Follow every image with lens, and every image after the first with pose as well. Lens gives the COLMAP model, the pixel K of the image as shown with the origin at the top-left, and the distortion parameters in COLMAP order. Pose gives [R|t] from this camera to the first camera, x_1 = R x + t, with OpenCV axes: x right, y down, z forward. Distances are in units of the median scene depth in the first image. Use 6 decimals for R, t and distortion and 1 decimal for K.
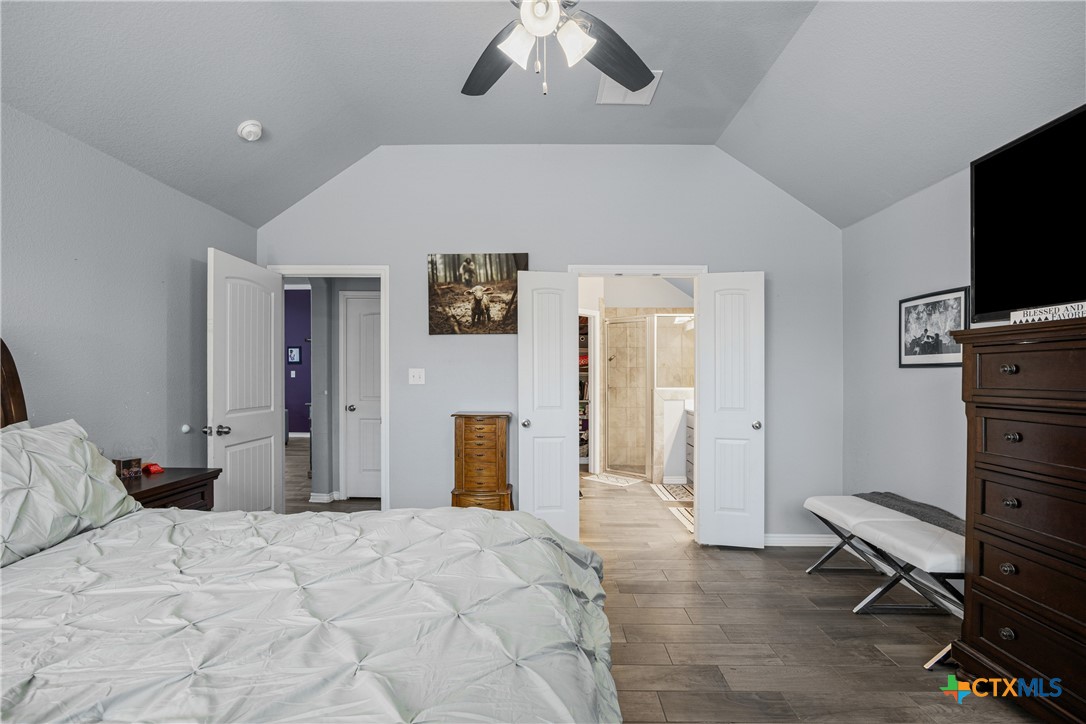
lens RADIAL K [[494.9, 0, 545.2], [0, 494.9, 361.4], [0, 0, 1]] dist [-0.013242, -0.000579]
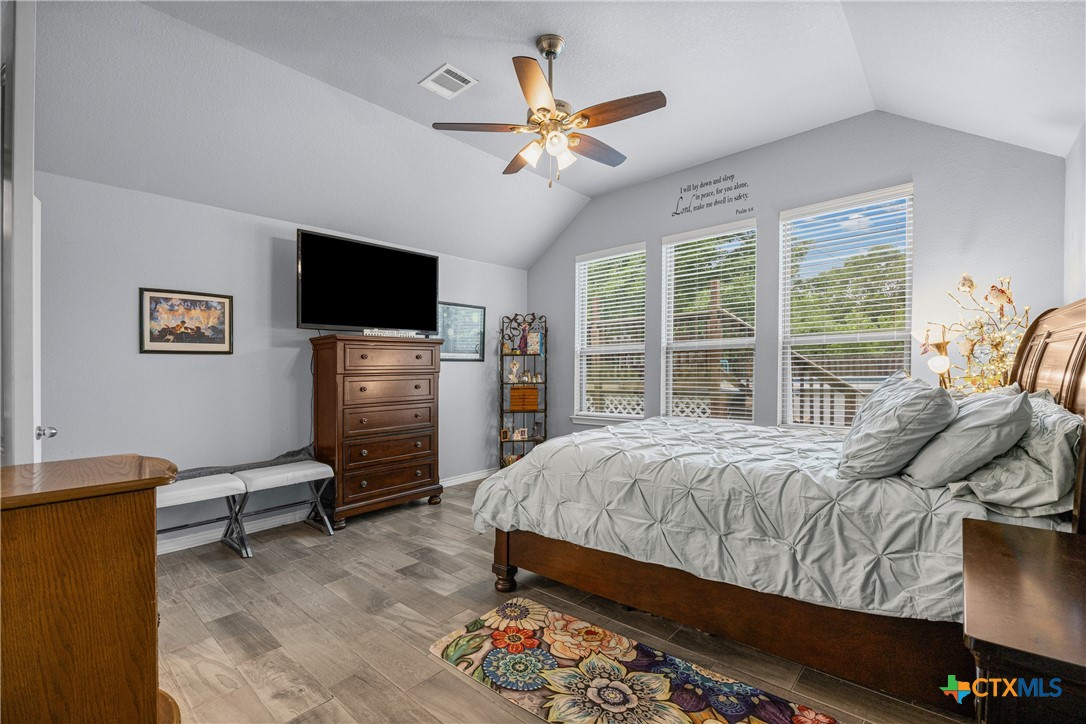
lens RADIAL K [[496.8, 0, 542.7], [0, 496.8, 363.9], [0, 0, 1]] dist [0.001217, 0.000097]
pose [[-0.740643, -0.006302, 0.671869, -0.652597], [-0.018989, 0.999753, -0.011555, 0.033733], [-0.671631, -0.021316, -0.740579, 1.291282]]
